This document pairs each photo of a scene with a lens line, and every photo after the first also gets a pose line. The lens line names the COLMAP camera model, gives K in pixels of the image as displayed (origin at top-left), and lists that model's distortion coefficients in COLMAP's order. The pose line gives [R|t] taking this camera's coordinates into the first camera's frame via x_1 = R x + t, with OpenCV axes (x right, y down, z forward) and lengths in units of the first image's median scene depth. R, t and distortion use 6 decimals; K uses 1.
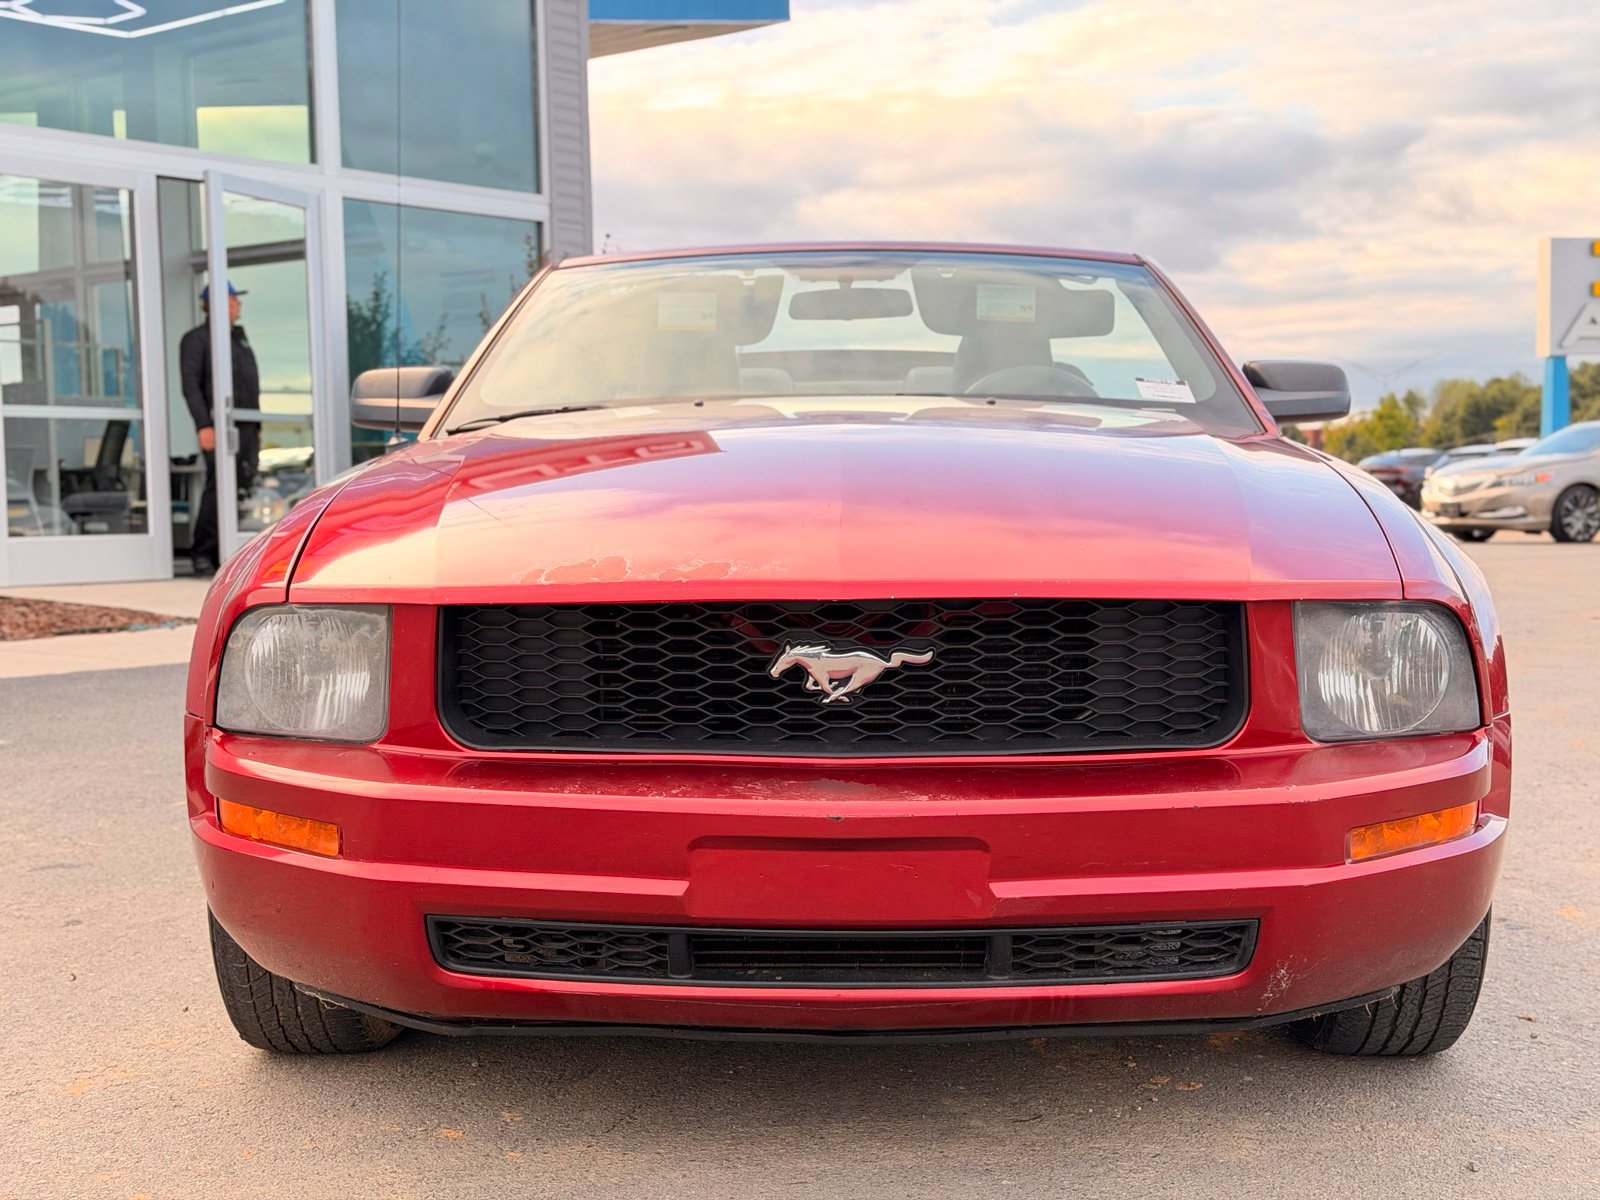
lens RADIAL K [[2222.1, 0, 800.3], [0, 2222.1, 618.7], [0, 0, 1]] dist [0.123405, 0.000000]
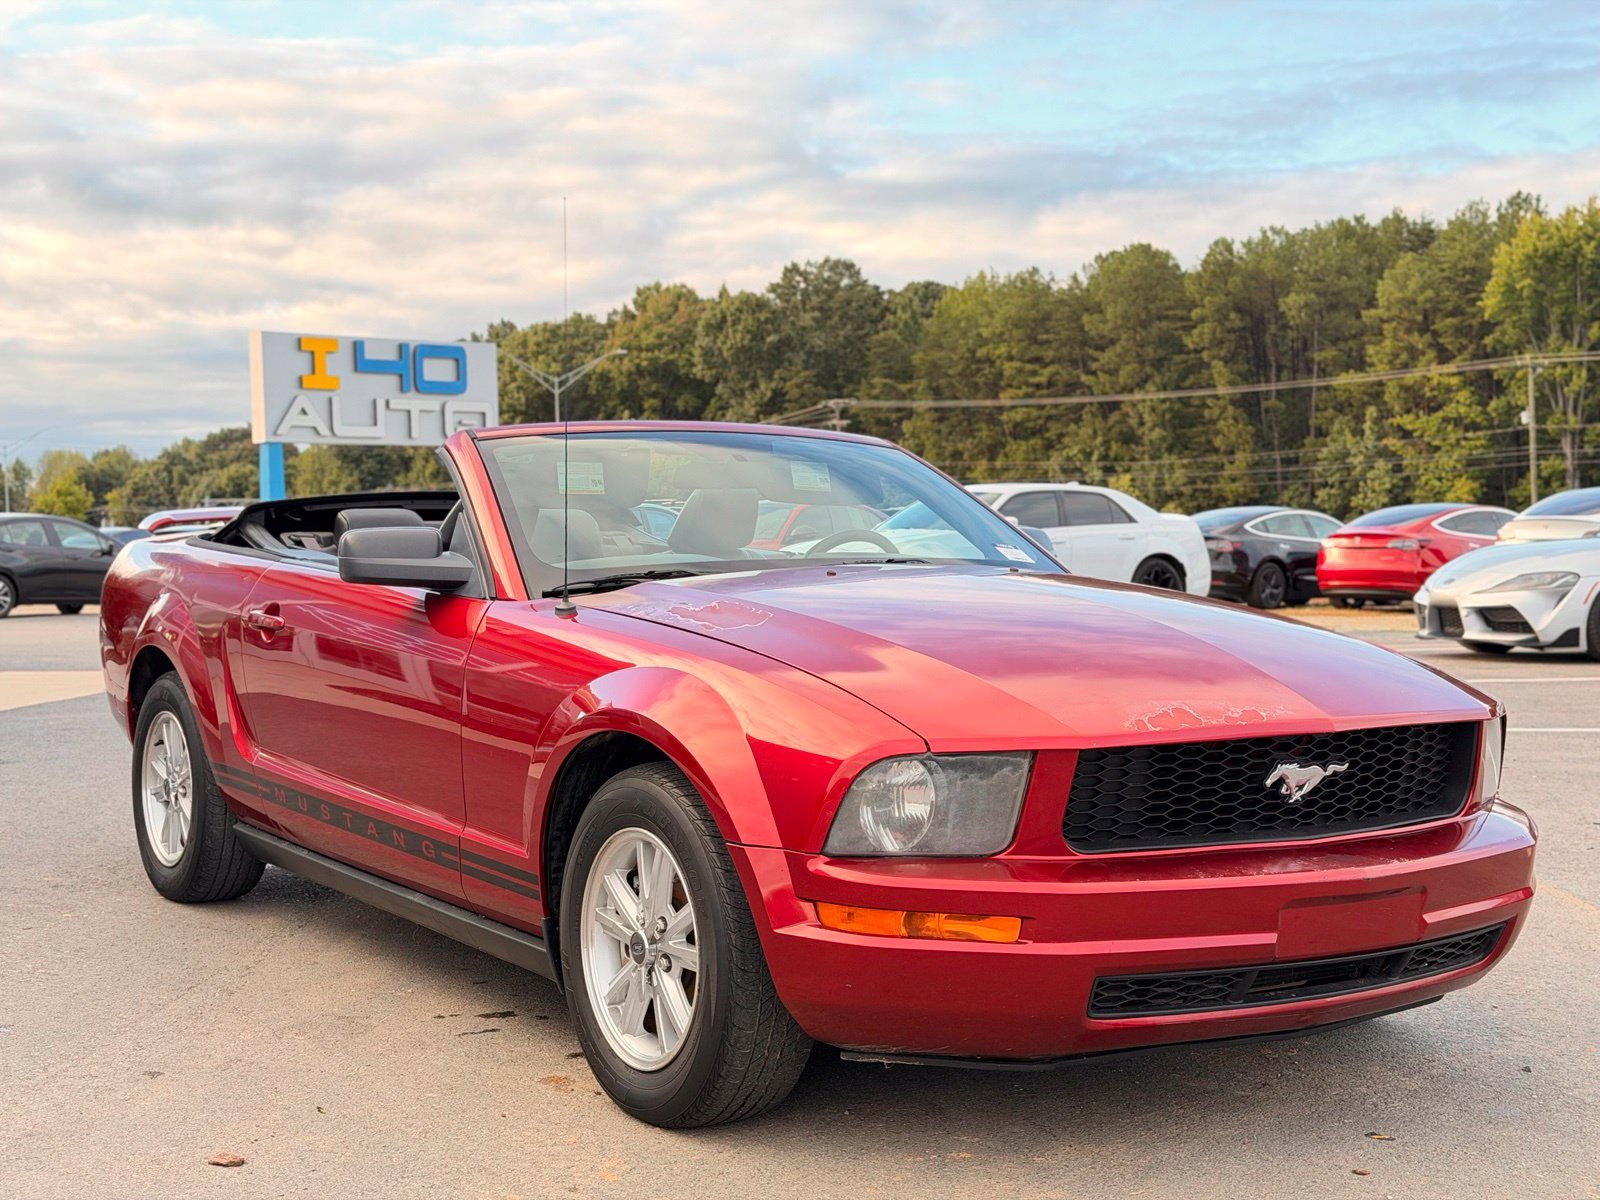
lens RADIAL K [[2222.1, 0, 755.2], [0, 2222.1, 628.1], [0, 0, 1]] dist [0.123405, 0.000000]
pose [[0.829389, -0.025470, 0.558090, -0.993531], [0.040450, 0.999076, -0.014519, -0.062620], [-0.557205, 0.034617, 0.829653, -0.020129]]
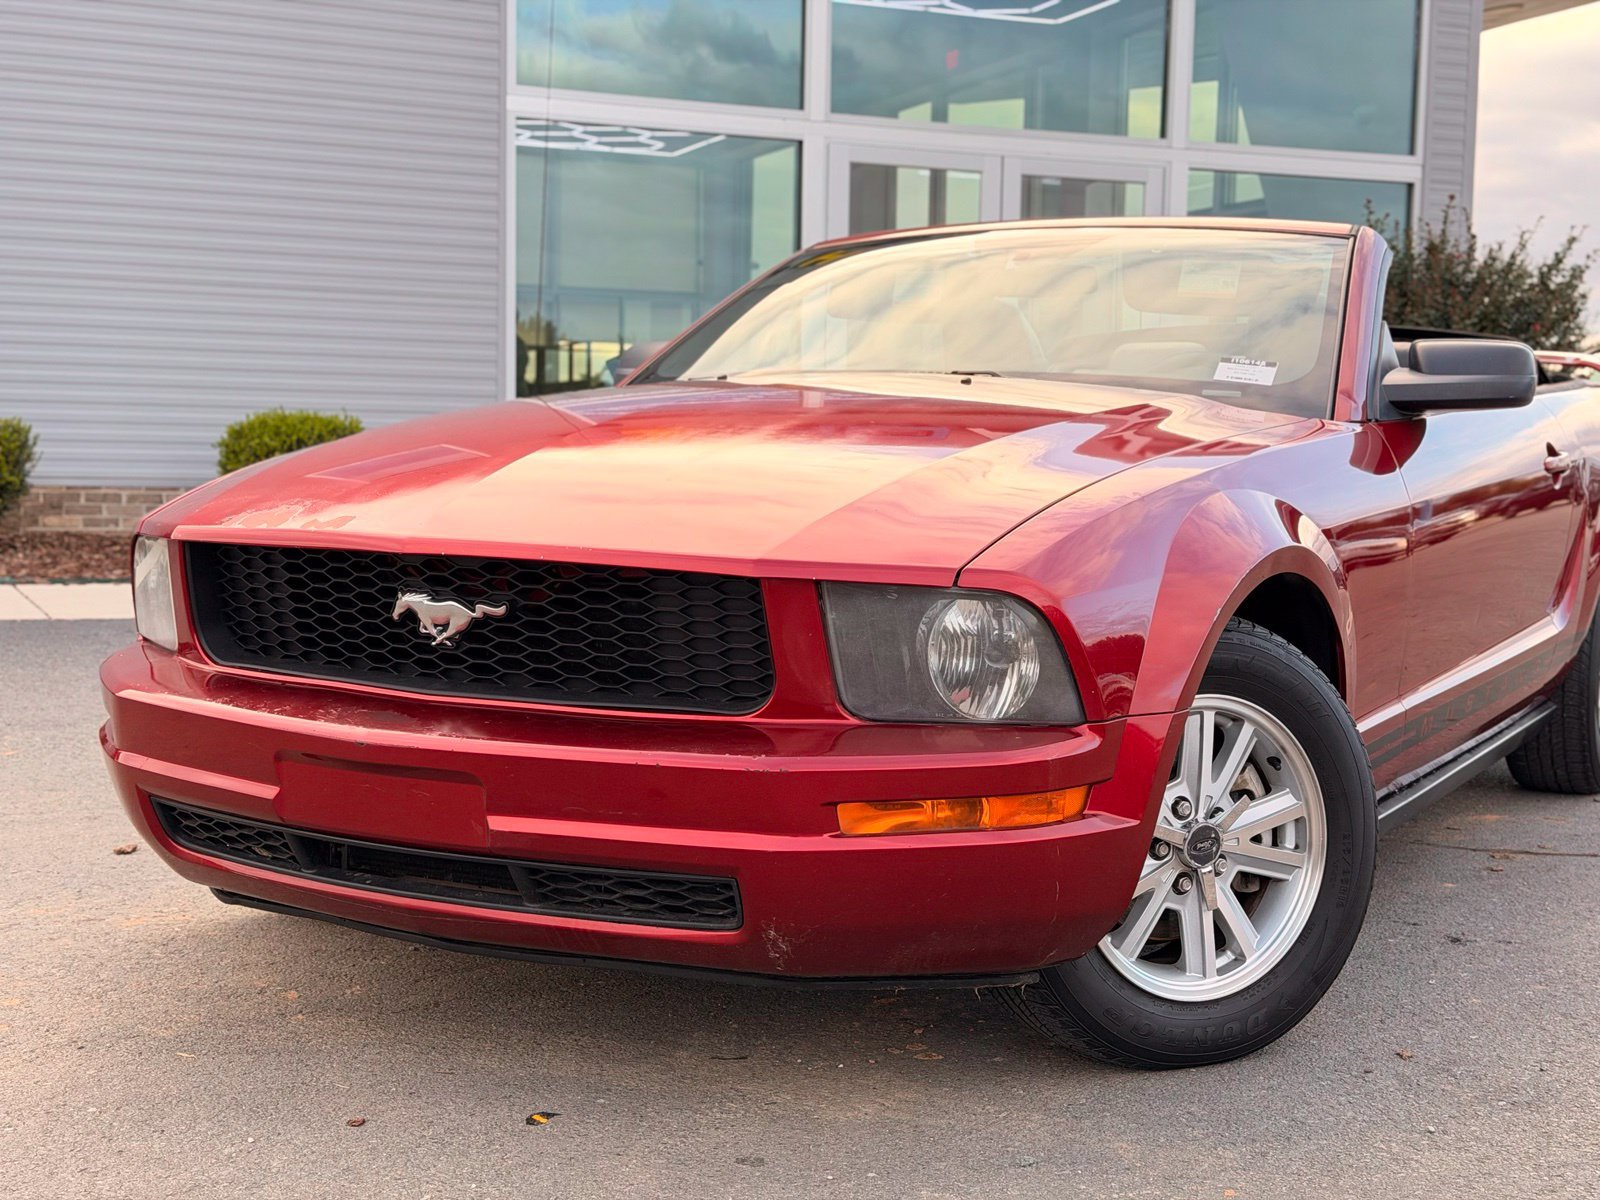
lens RADIAL K [[2222.1, 0, 812.9], [0, 2222.1, 614.0], [0, 0, 1]] dist [0.123405, 0.000000]
pose [[0.883008, 0.065441, -0.464773, 0.641138], [-0.059181, 0.997853, 0.028064, -0.019114], [0.465611, 0.002725, 0.884985, 0.082321]]
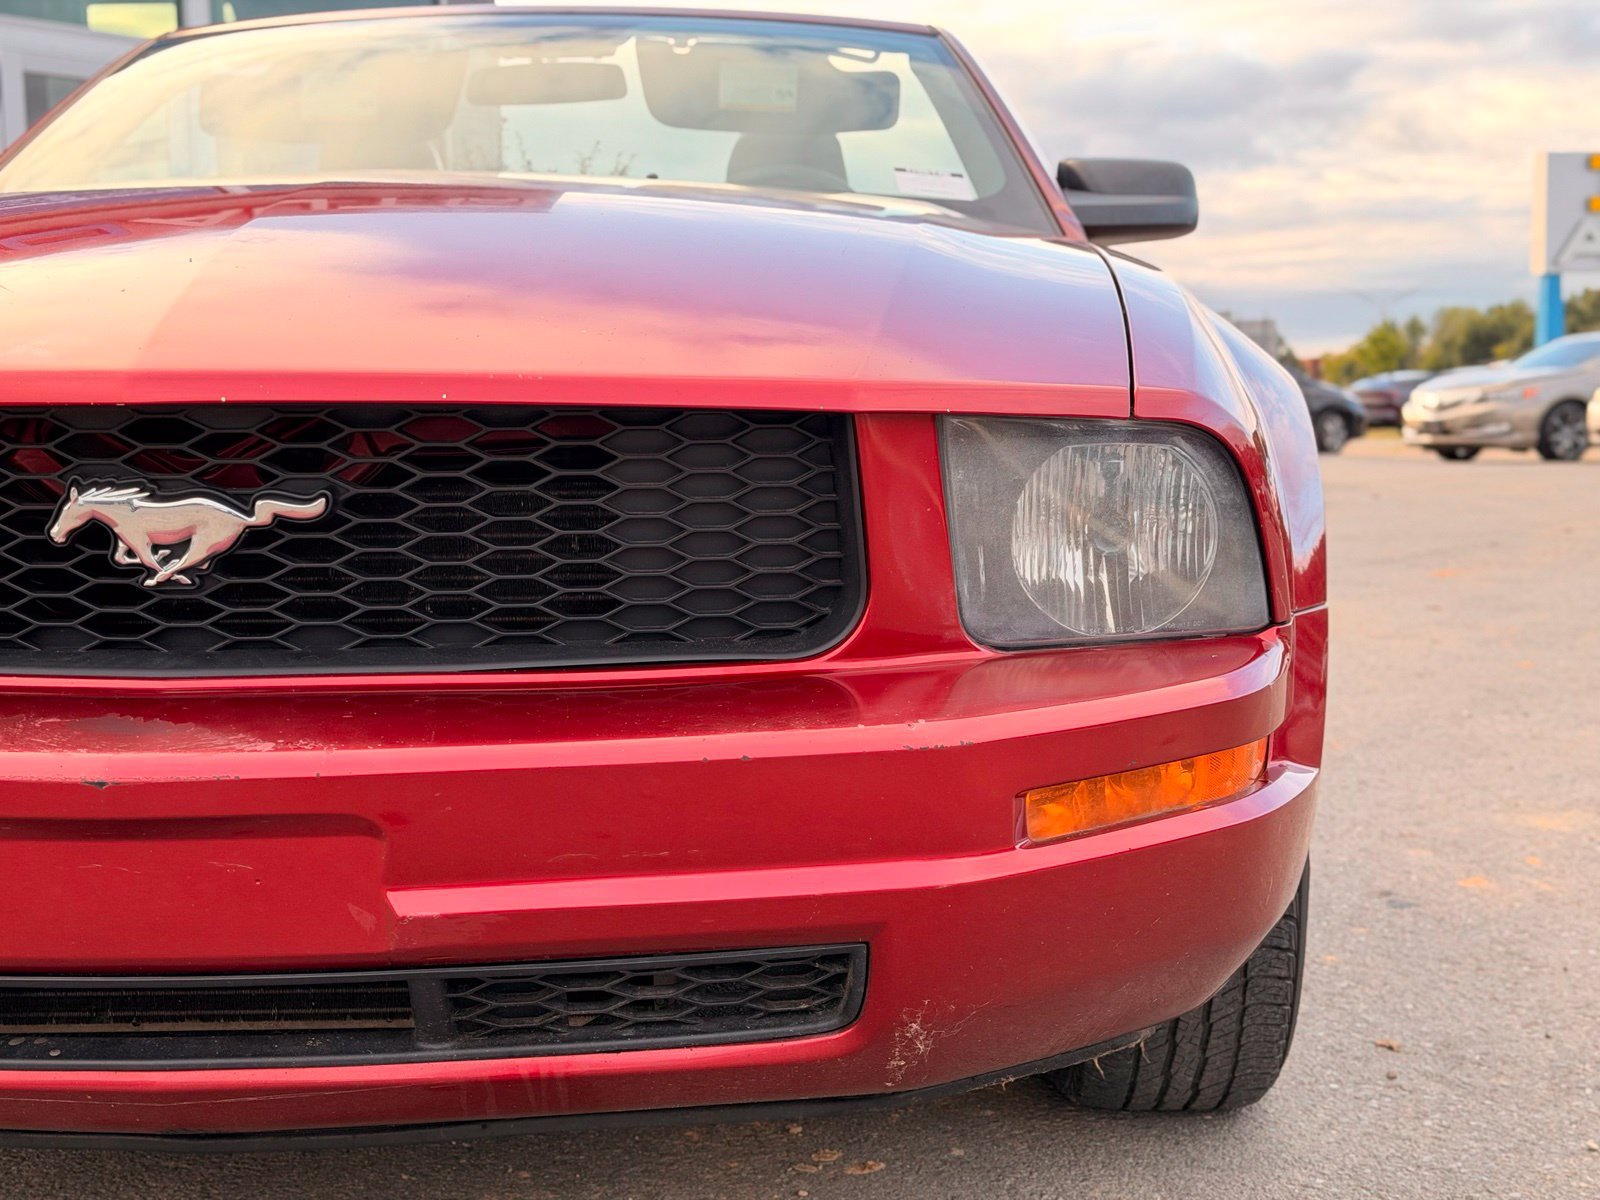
lens RADIAL K [[2222.1, 0, 808.0], [0, 2222.1, 612.5], [0, 0, 1]] dist [0.123405, 0.000000]
pose [[0.999991, -0.003021, 0.003100, 0.168186], [0.002935, 0.999619, 0.027440, 0.026455], [-0.003182, -0.027431, 0.999619, 0.365151]]
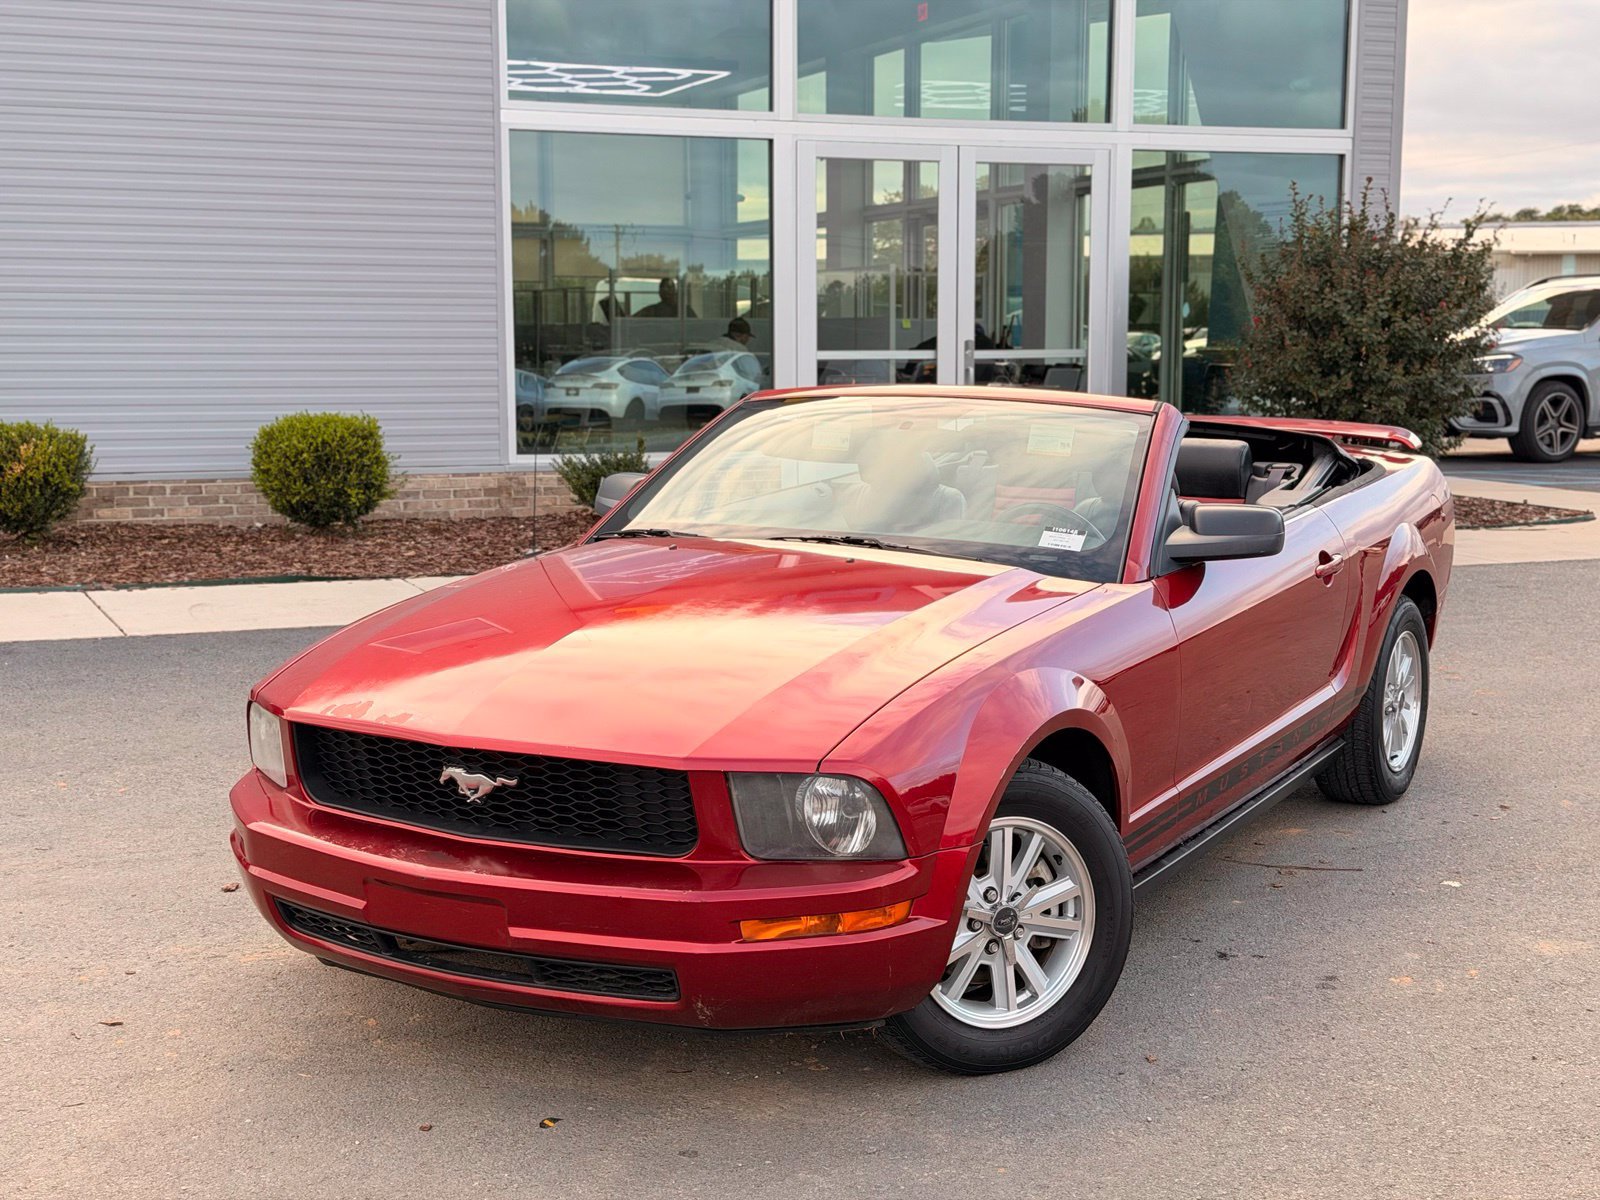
lens RADIAL K [[2222.1, 0, 790.5], [0, 2222.1, 613.9], [0, 0, 1]] dist [0.123405, 0.000000]
pose [[0.878730, 0.075203, -0.471357, 0.898300], [-0.040263, 0.995669, 0.083795, -0.225998], [0.475617, -0.054655, 0.877953, -0.296877]]
